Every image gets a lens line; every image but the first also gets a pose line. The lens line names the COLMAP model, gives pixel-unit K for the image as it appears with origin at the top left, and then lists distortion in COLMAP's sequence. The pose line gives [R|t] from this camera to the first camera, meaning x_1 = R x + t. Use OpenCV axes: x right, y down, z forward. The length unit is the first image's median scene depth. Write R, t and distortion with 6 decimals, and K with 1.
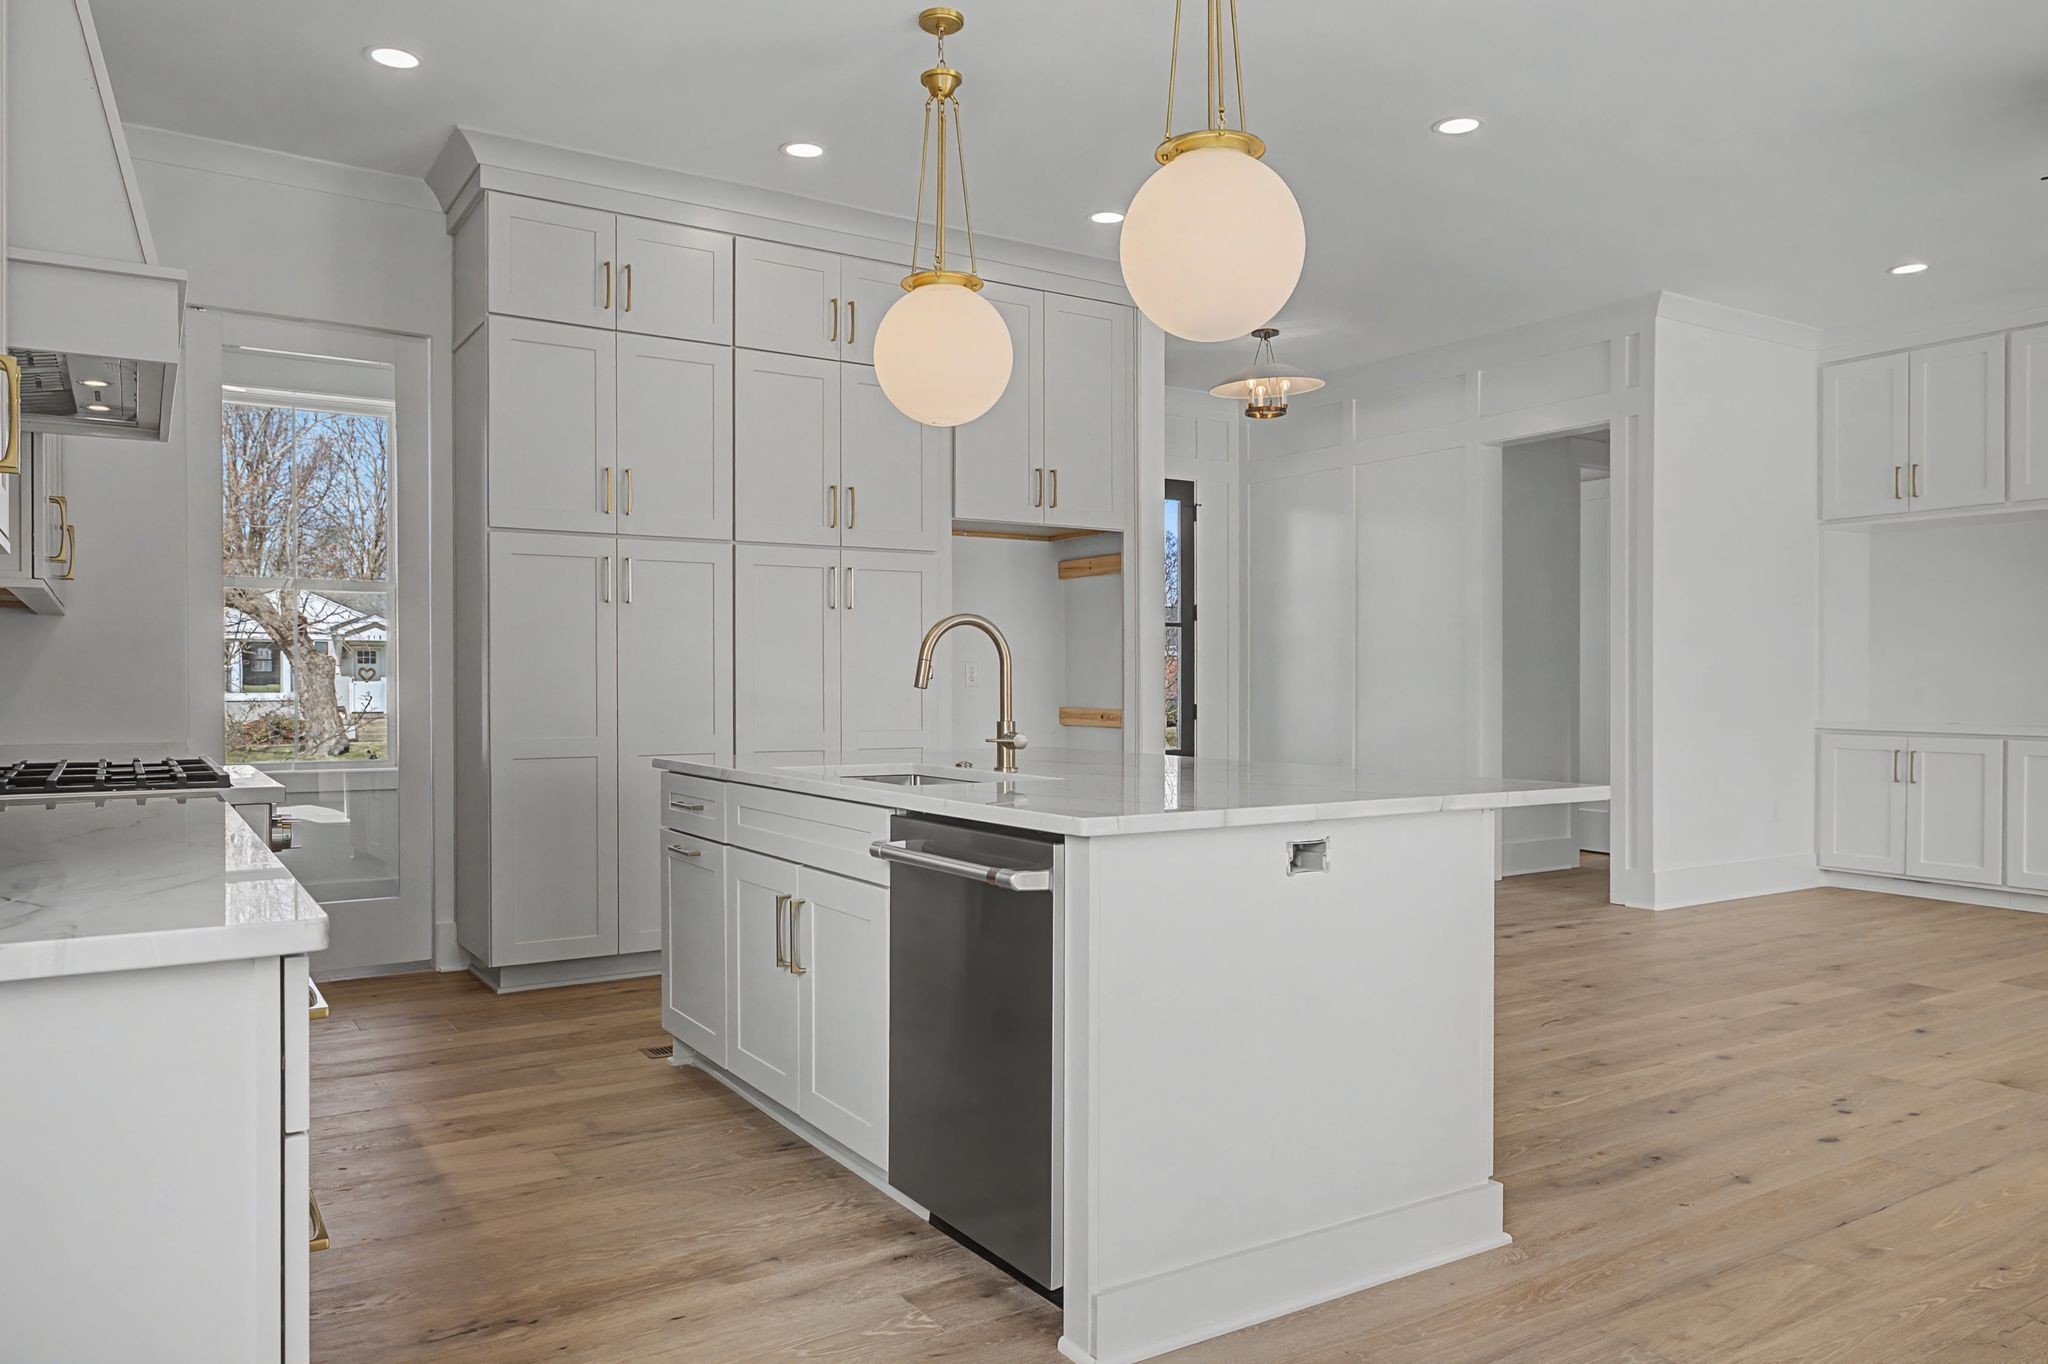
lens RADIAL K [[1404.4, 0, 1021.0], [0, 1404.4, 684.5], [0, 0, 1]] dist [-0.003001, -0.001116]
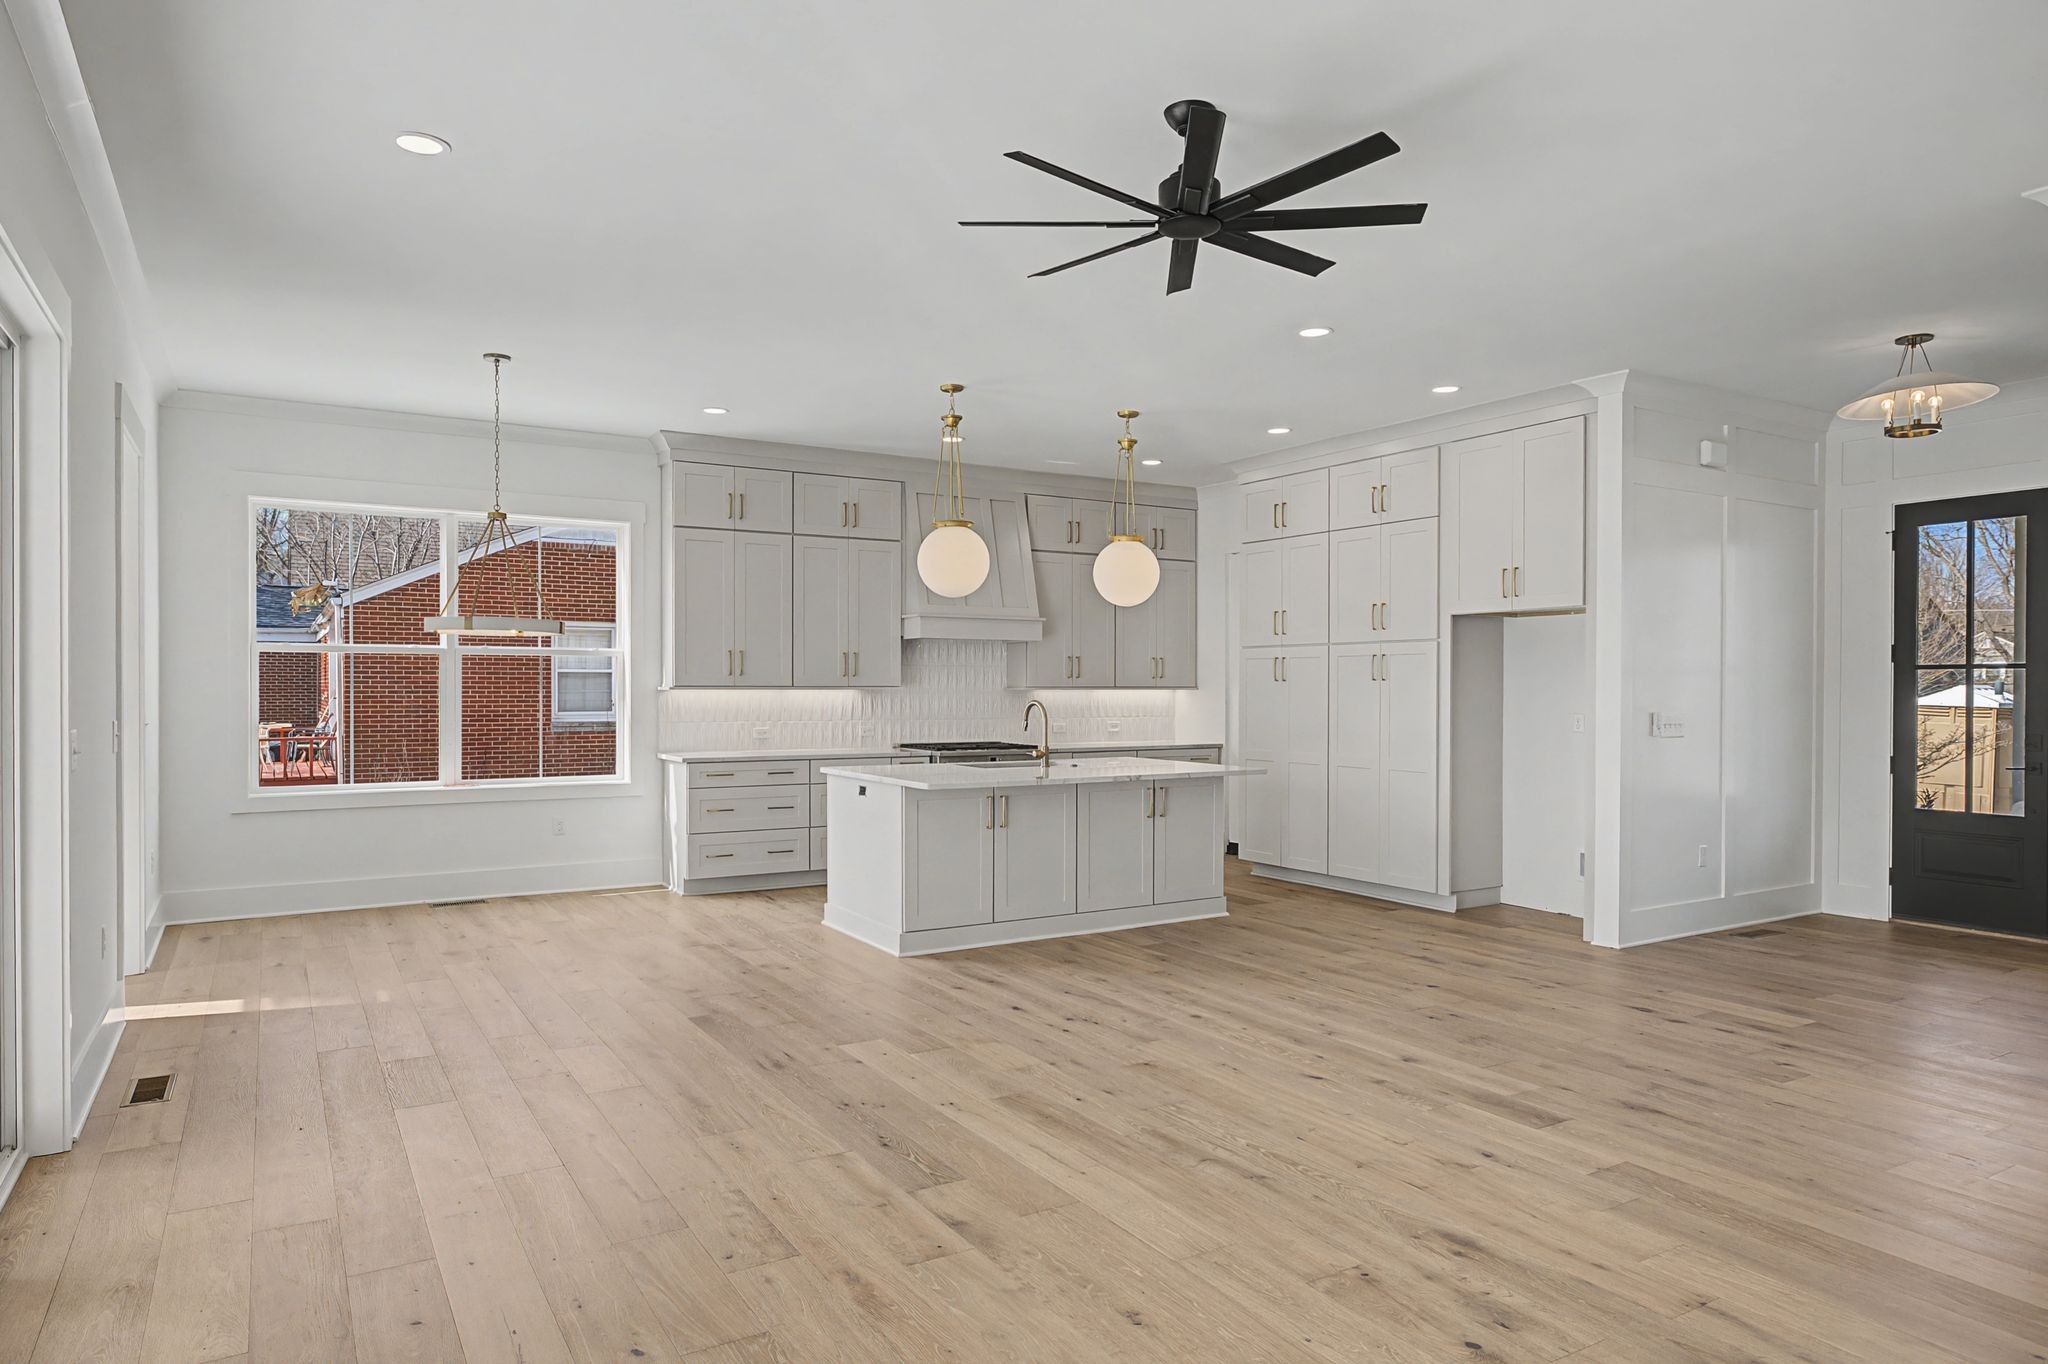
lens RADIAL K [[1236.2, 0, 1016.9], [0, 1236.2, 686.4], [0, 0, 1]] dist [-0.028775, 0.000171]
pose [[-0.012673, 0.002062, -0.999918, 1.394949], [-0.004618, 0.999987, 0.002121, -0.054206], [0.999909, 0.004645, -0.012664, 0.669270]]
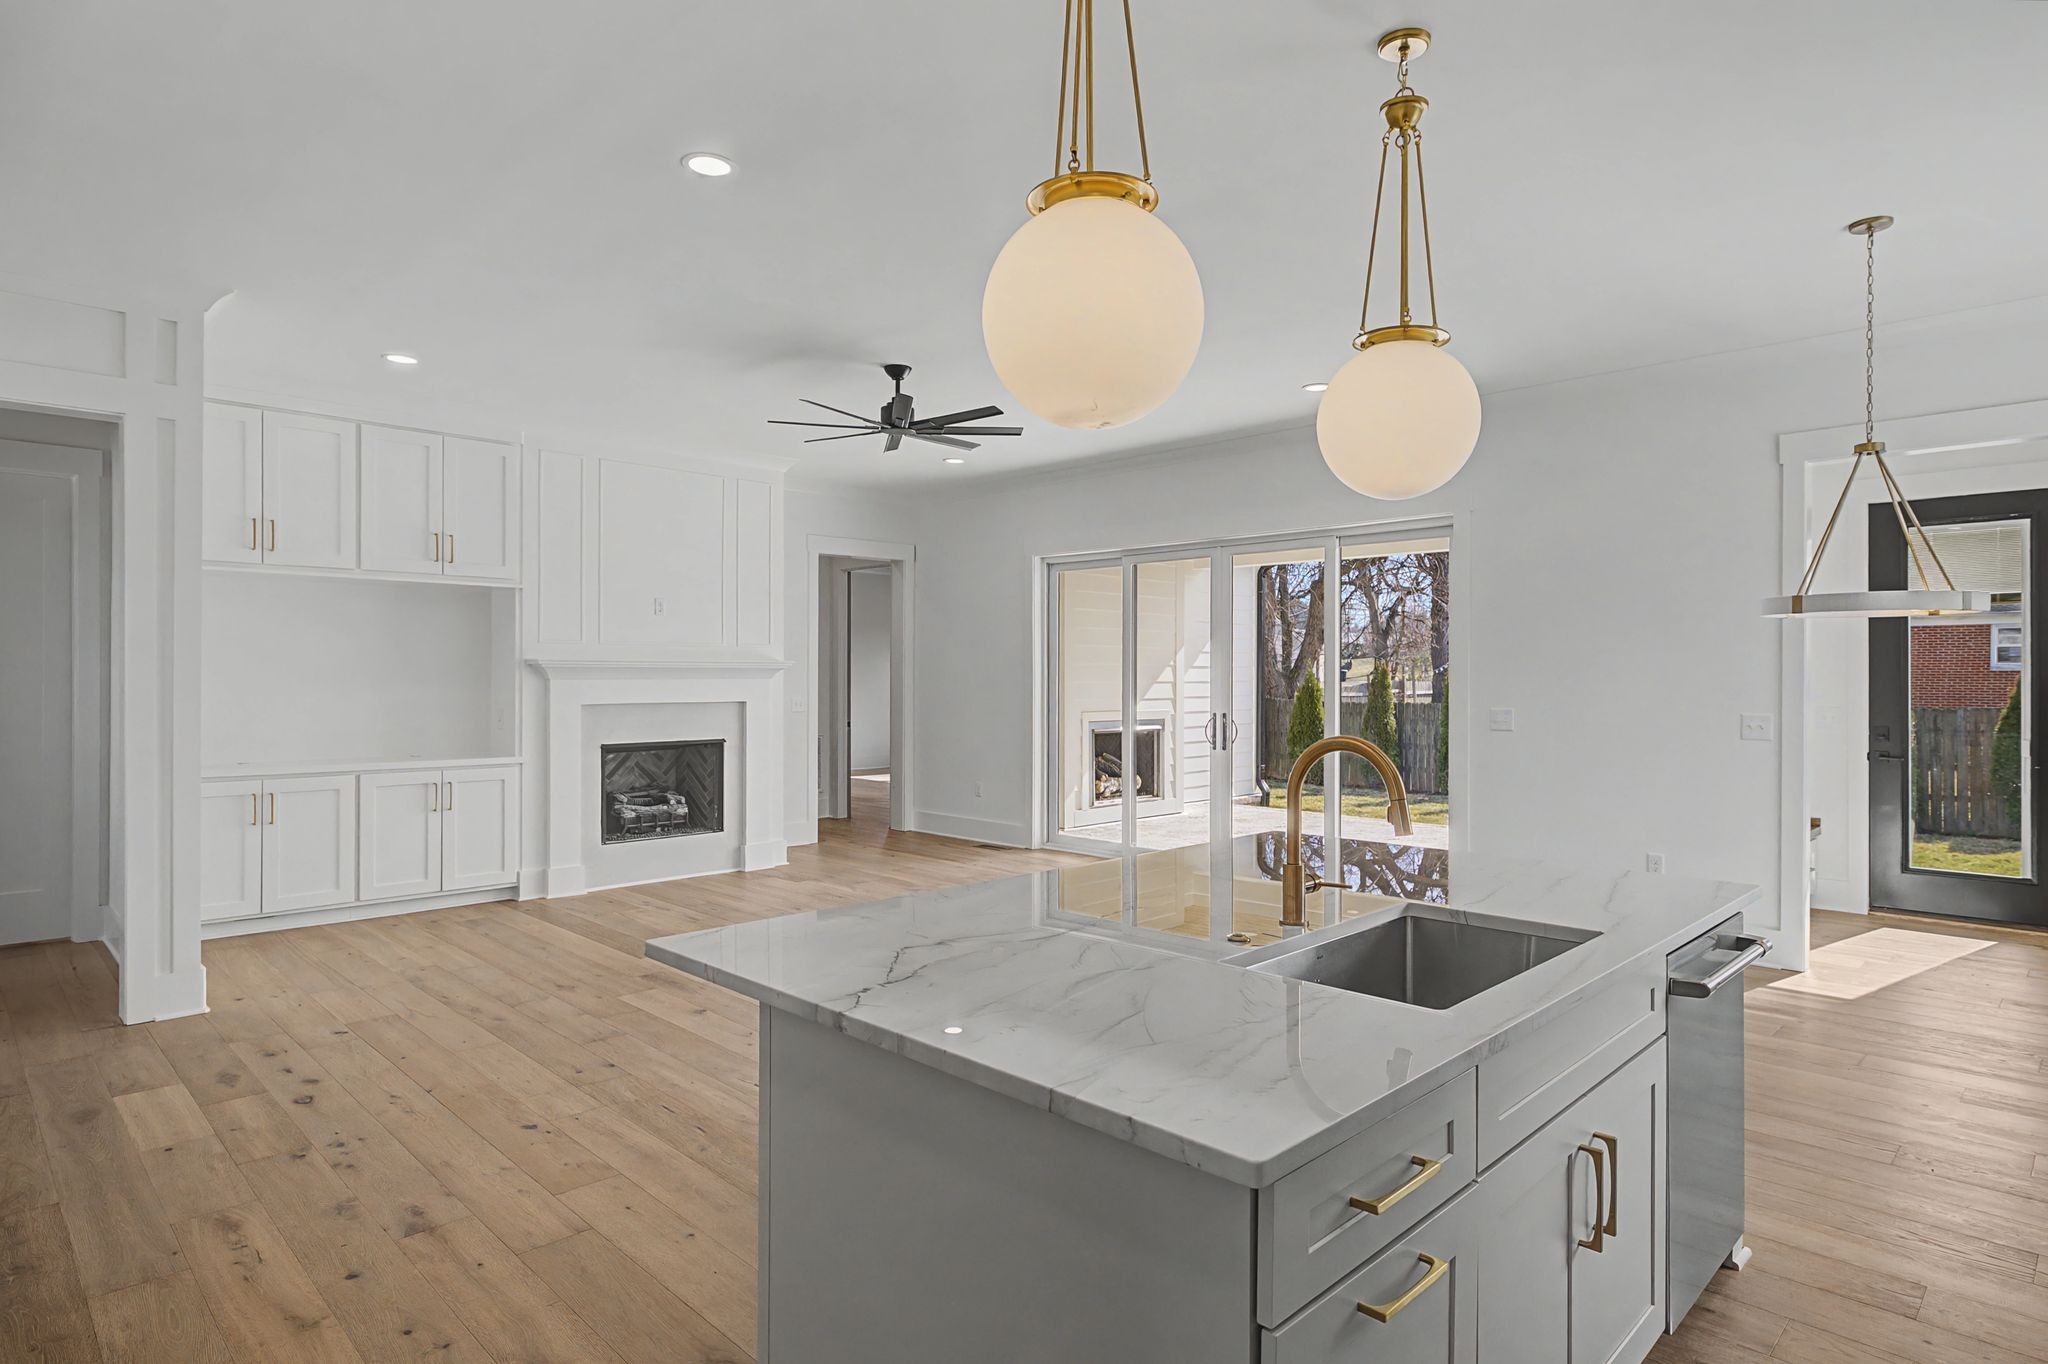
lens RADIAL K [[1120.1, 0, 1020.4], [0, 1120.1, 675.3], [0, 0, 1]] dist [-0.000401, 0.000098]
pose [[-0.222080, -0.004235, 0.975019, -0.421313], [-0.001257, 0.999991, 0.004057, -0.062164], [-0.975028, -0.000324, -0.222083, 0.889459]]
